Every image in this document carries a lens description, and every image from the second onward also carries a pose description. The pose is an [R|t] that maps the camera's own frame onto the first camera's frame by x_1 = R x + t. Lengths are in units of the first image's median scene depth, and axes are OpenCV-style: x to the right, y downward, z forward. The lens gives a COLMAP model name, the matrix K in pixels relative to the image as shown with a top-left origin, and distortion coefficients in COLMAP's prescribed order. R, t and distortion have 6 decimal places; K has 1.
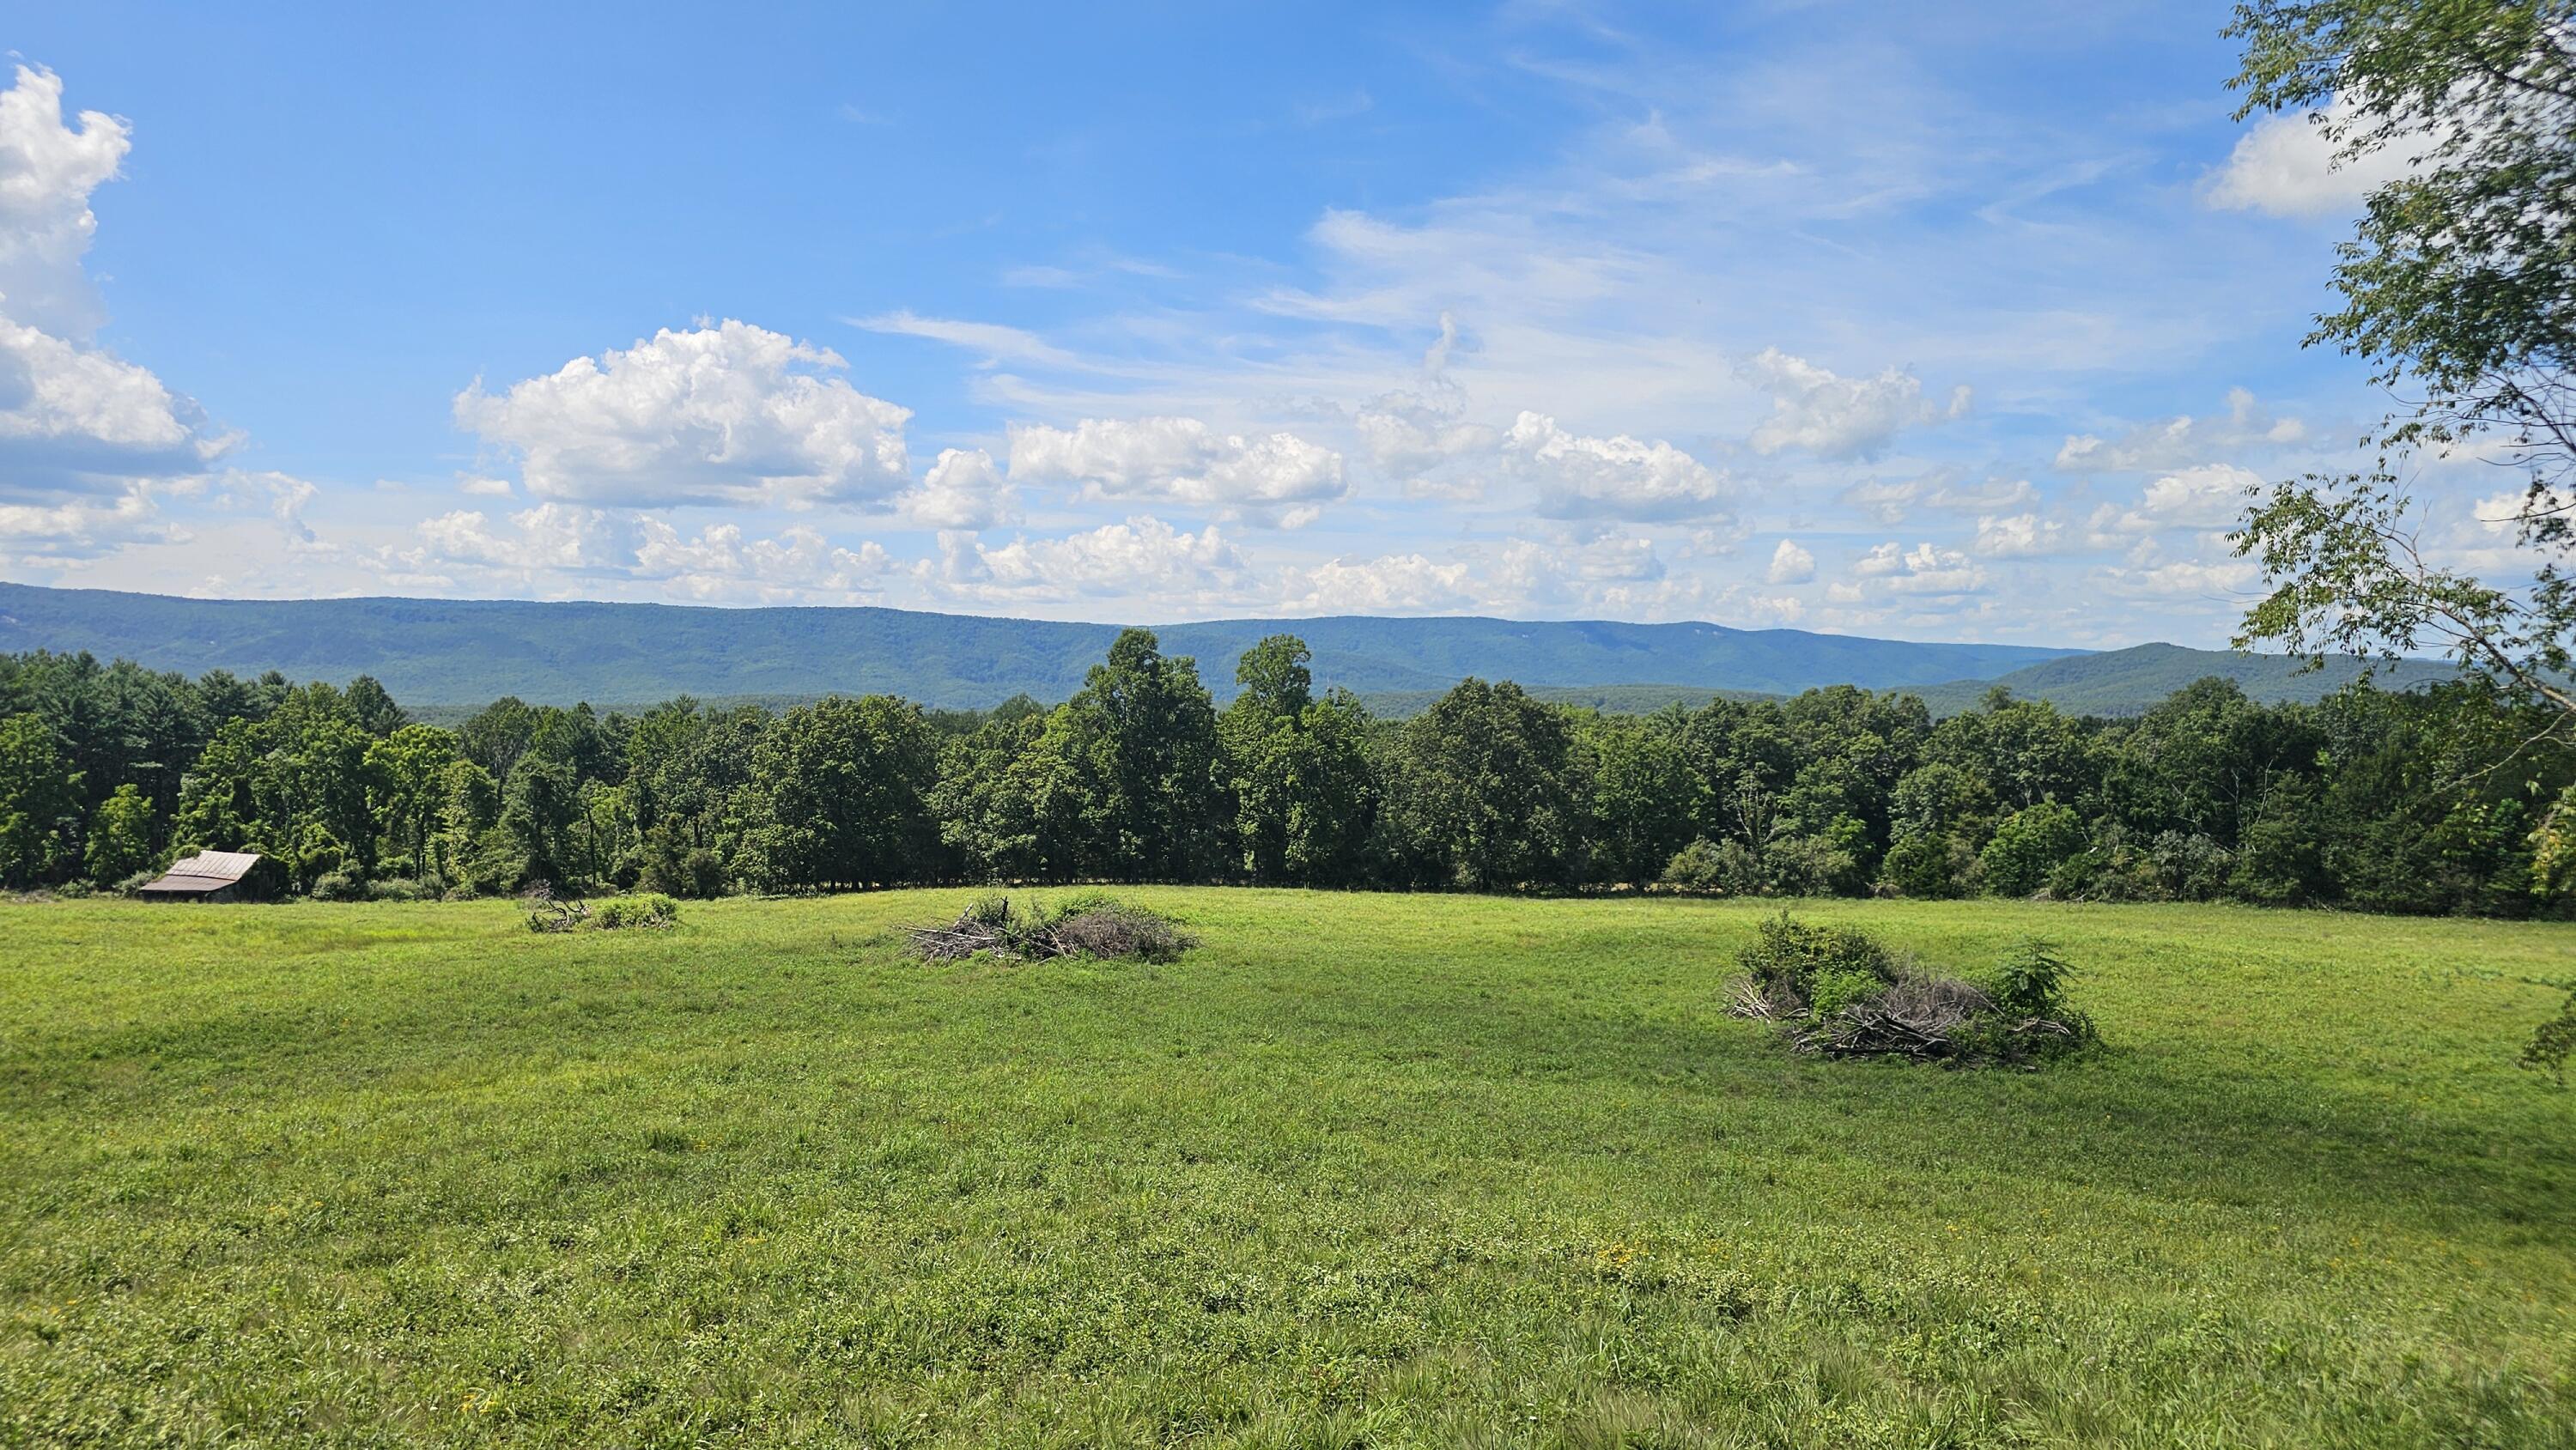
lens RADIAL K [[1716.6, 0, 1274.1], [0, 1716.6, 721.5], [0, 0, 1]] dist [0.056187, -0.060805]
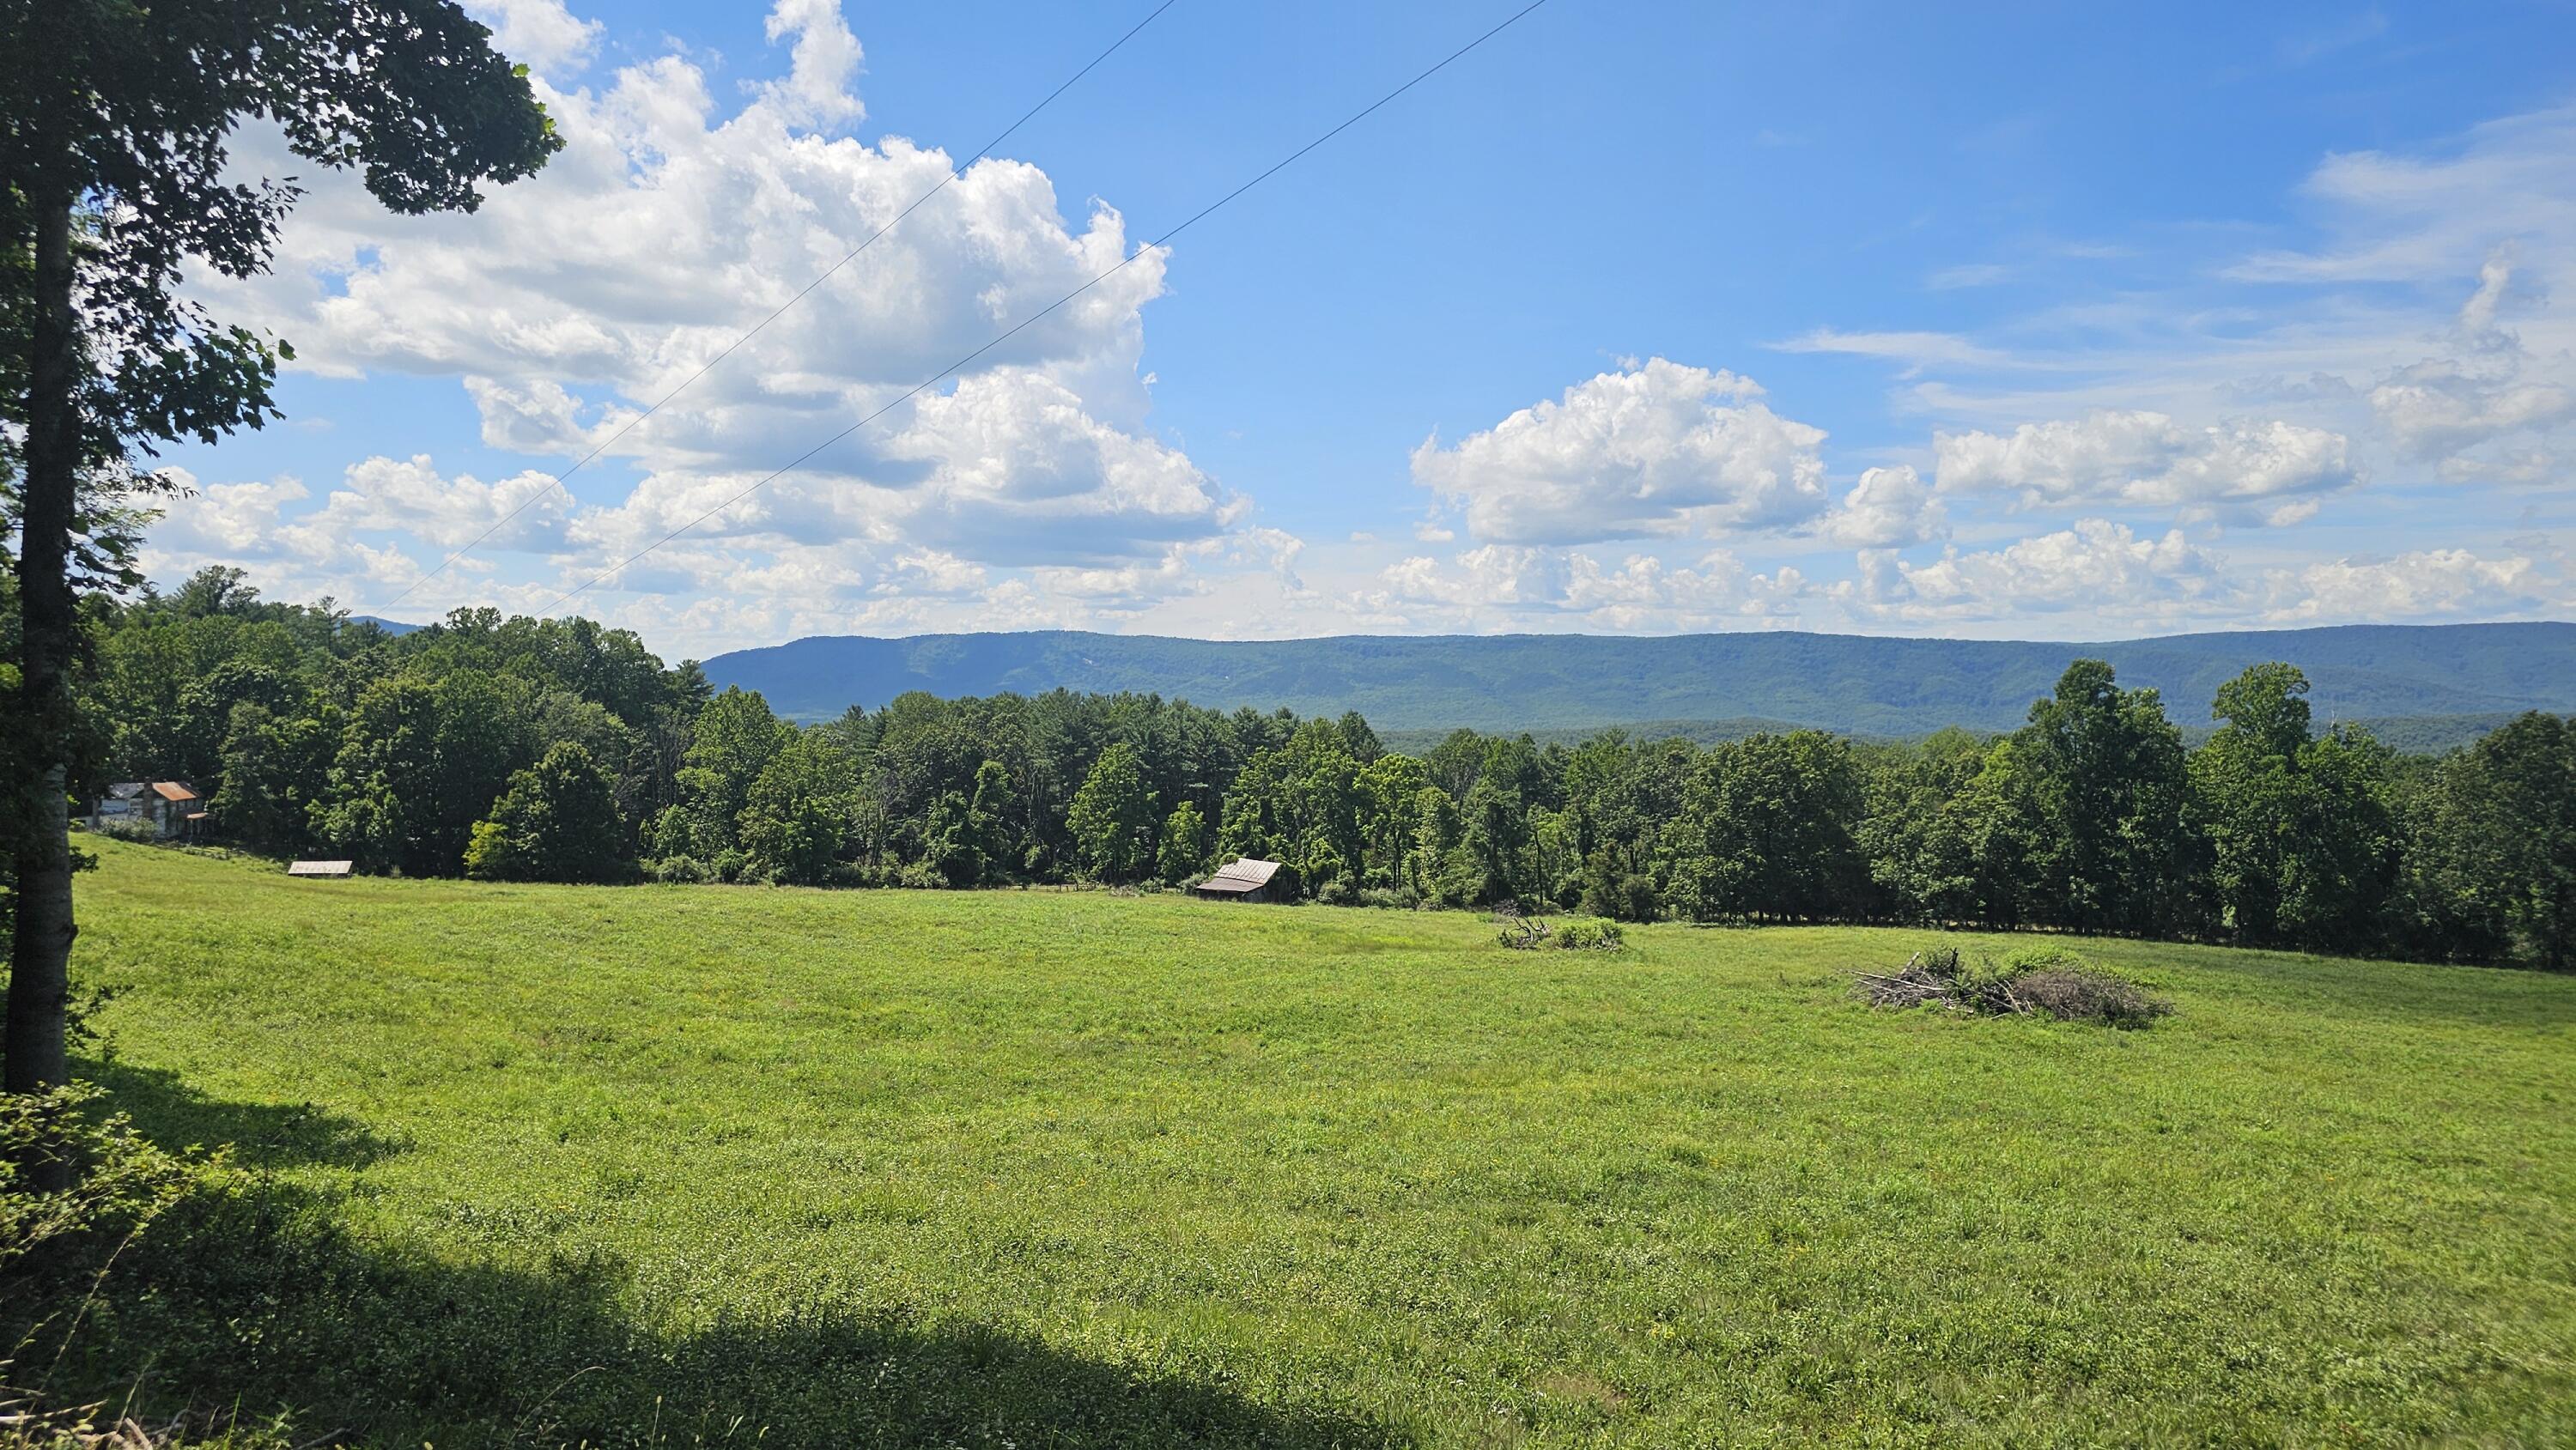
lens RADIAL K [[1716.6, 0, 1309.6], [0, 1716.6, 720.5], [0, 0, 1]] dist [0.056187, -0.060805]
pose [[0.877838, -0.001715, -0.478955, -0.001703], [-0.005457, 0.999893, -0.013582, -0.005956], [0.478927, 0.014536, 0.877735, -0.026120]]
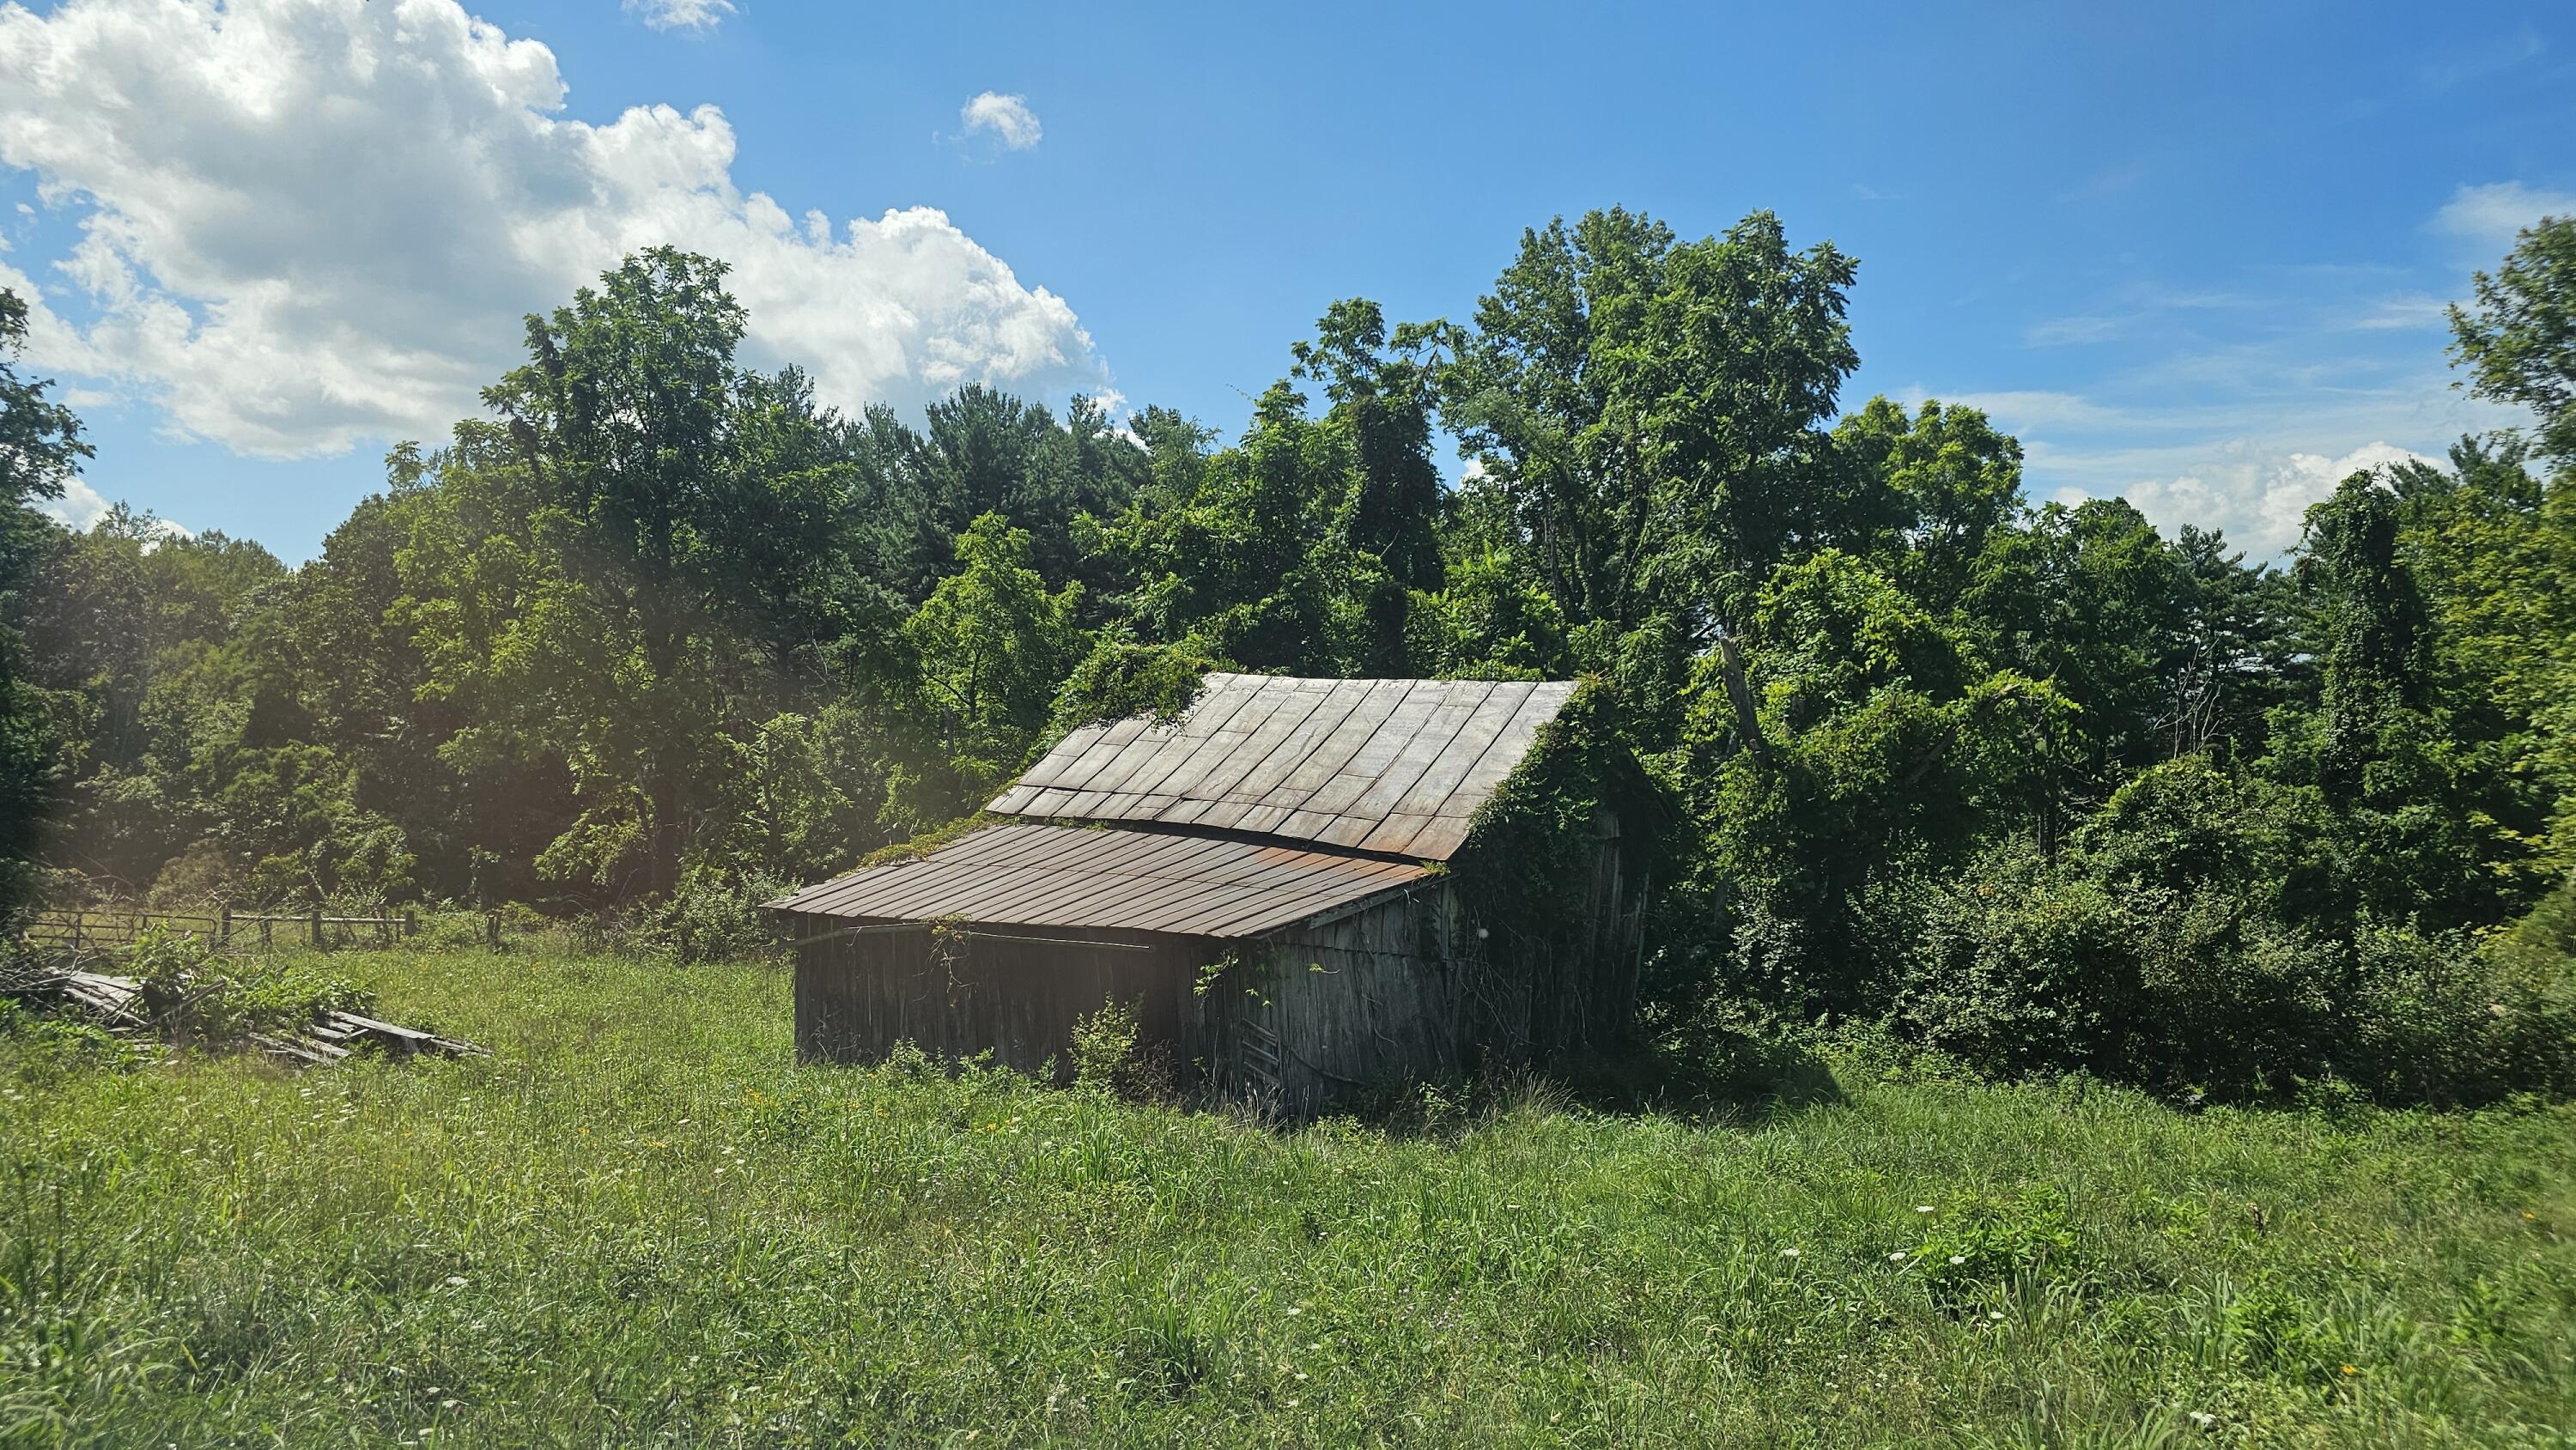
lens RADIAL K [[1716.6, 0, 1285.5], [0, 1716.6, 714.8], [0, 0, 1]] dist [0.056187, -0.060805]
pose [[0.847161, -0.042051, -0.529670, -0.548402], [0.007205, 0.997681, -0.067684, 0.089452], [0.531288, 0.053523, 0.845499, 0.903520]]
